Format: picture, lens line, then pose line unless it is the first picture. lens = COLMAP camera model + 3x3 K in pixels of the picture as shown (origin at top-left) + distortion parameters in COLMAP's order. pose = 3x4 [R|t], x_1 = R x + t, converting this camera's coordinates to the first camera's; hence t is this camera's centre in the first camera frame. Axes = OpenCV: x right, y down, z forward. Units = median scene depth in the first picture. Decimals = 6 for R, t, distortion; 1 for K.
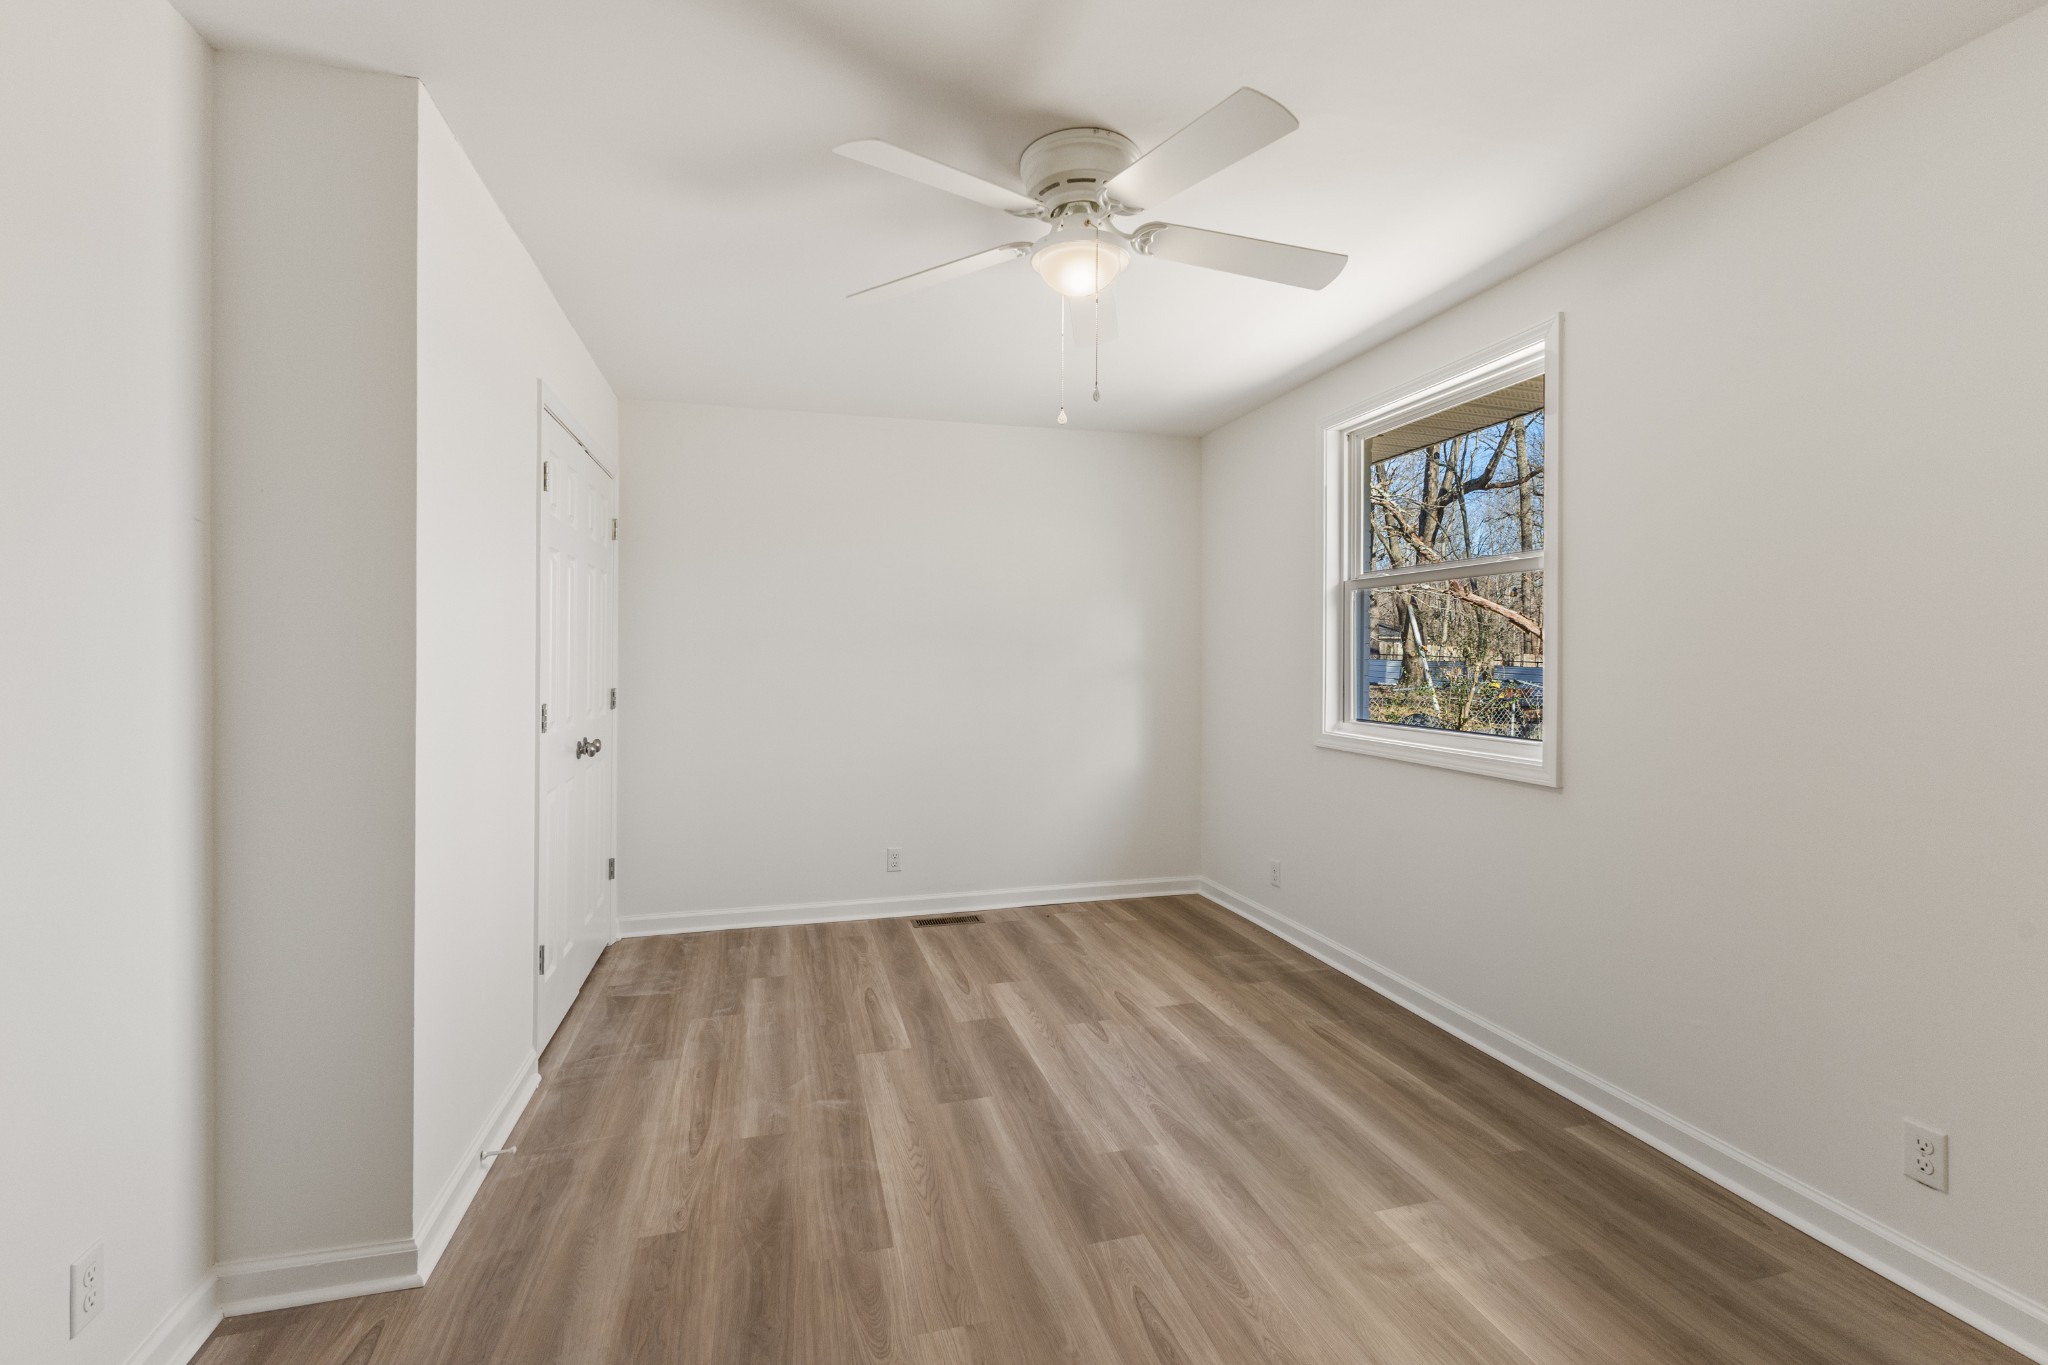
lens RADIAL K [[897.7, 0, 1020.3], [0, 897.7, 651.2], [0, 0, 1]] dist [0.001801, 0.000183]
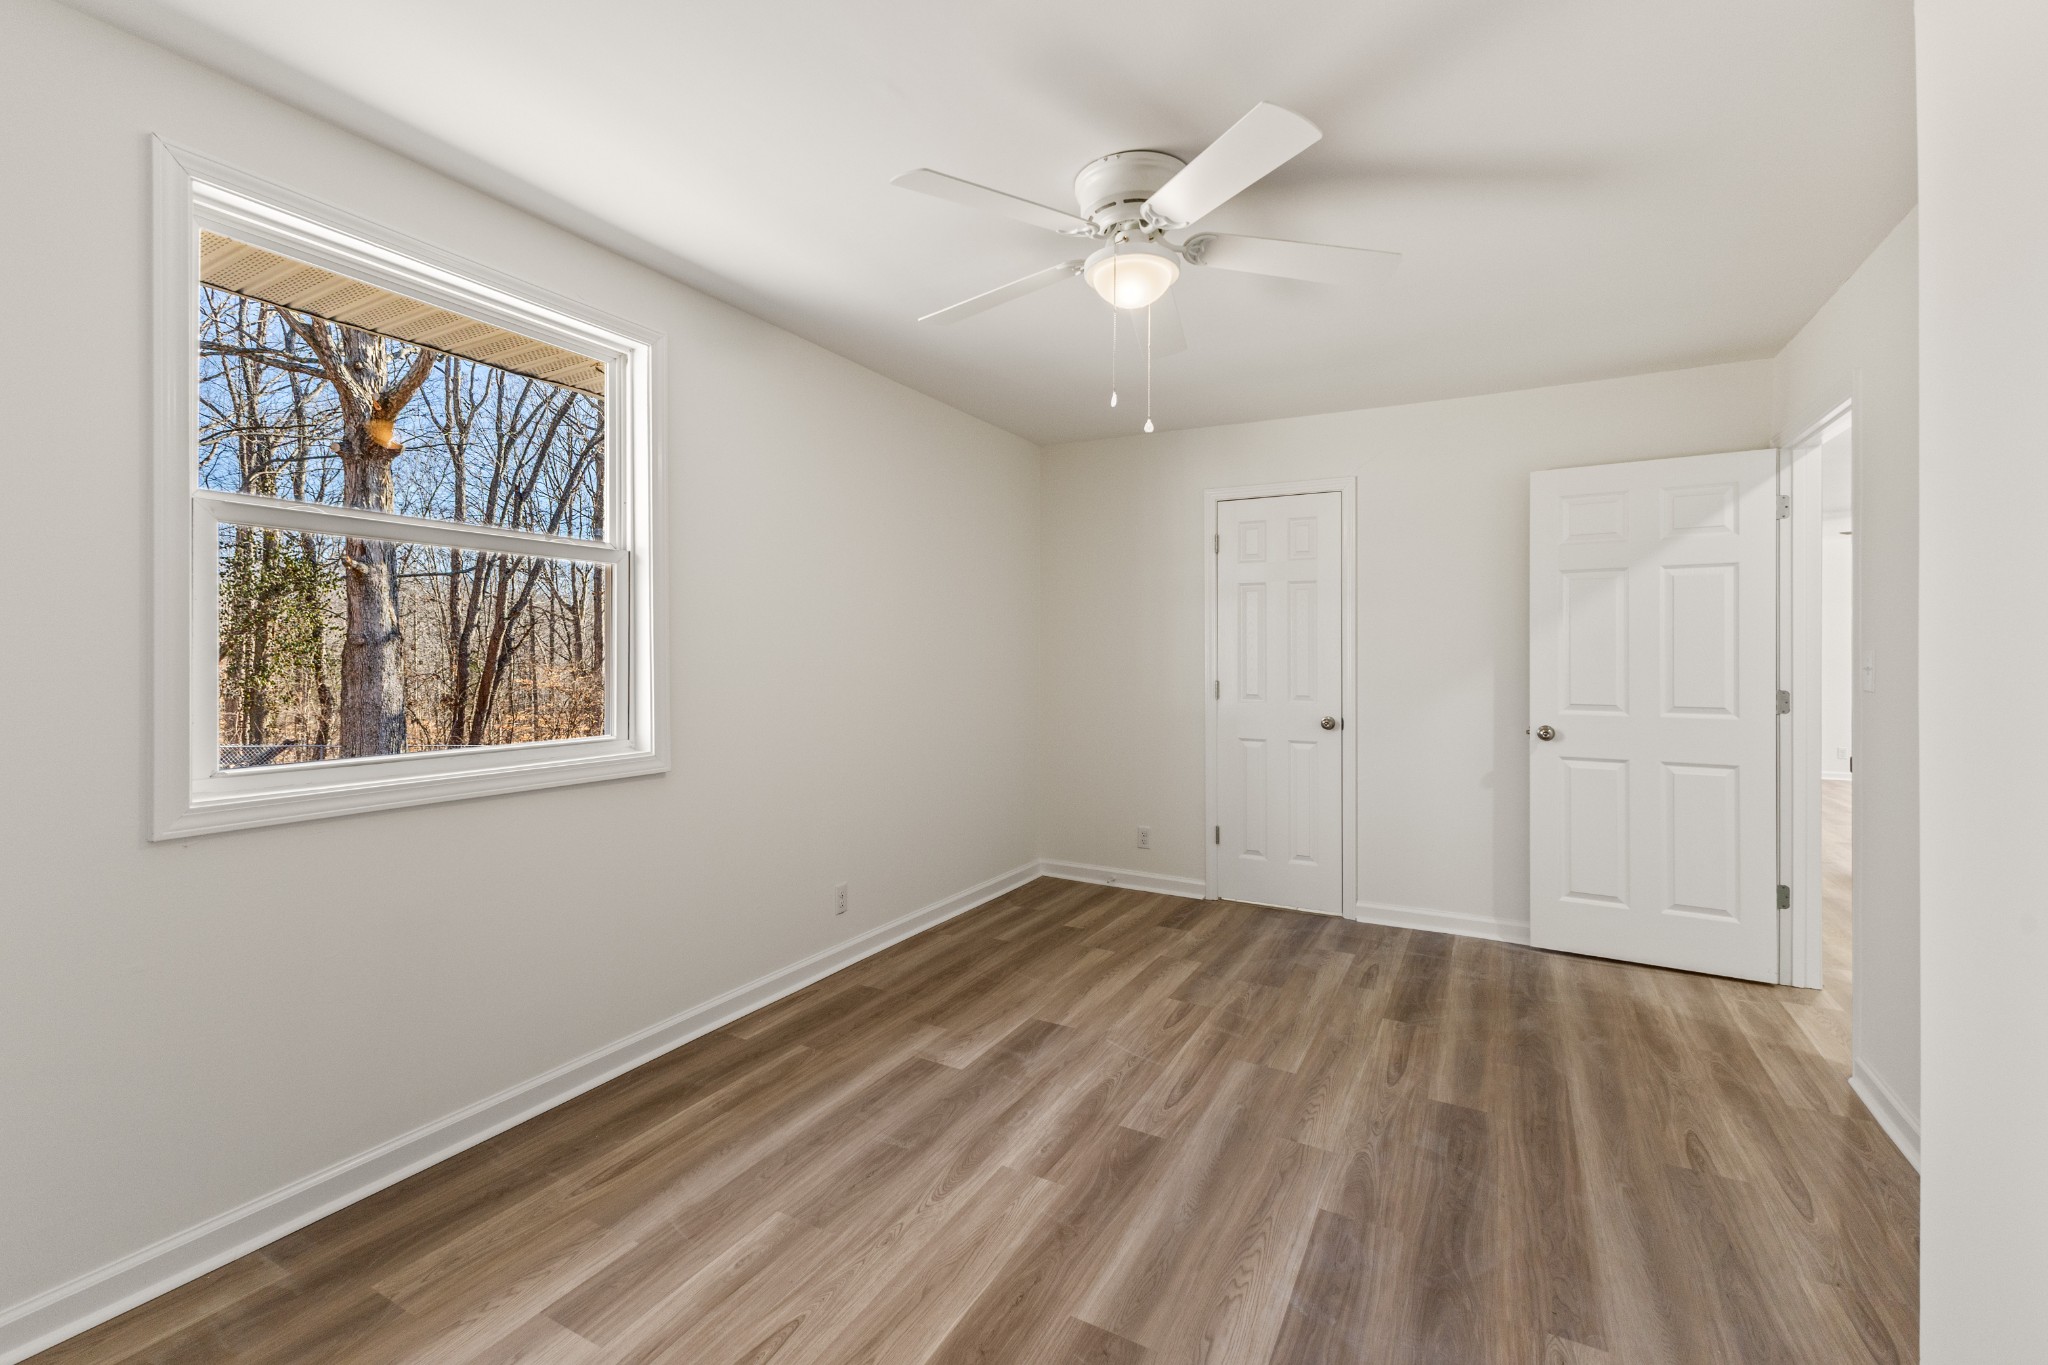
lens RADIAL K [[897.7, 0, 1020.3], [0, 897.7, 651.2], [0, 0, 1]] dist [0.001801, 0.000183]
pose [[-0.727631, -0.000391, 0.685968, -0.515213], [-0.005760, 0.999968, -0.005541, 0.013261], [-0.685944, -0.007983, -0.727610, 1.704479]]
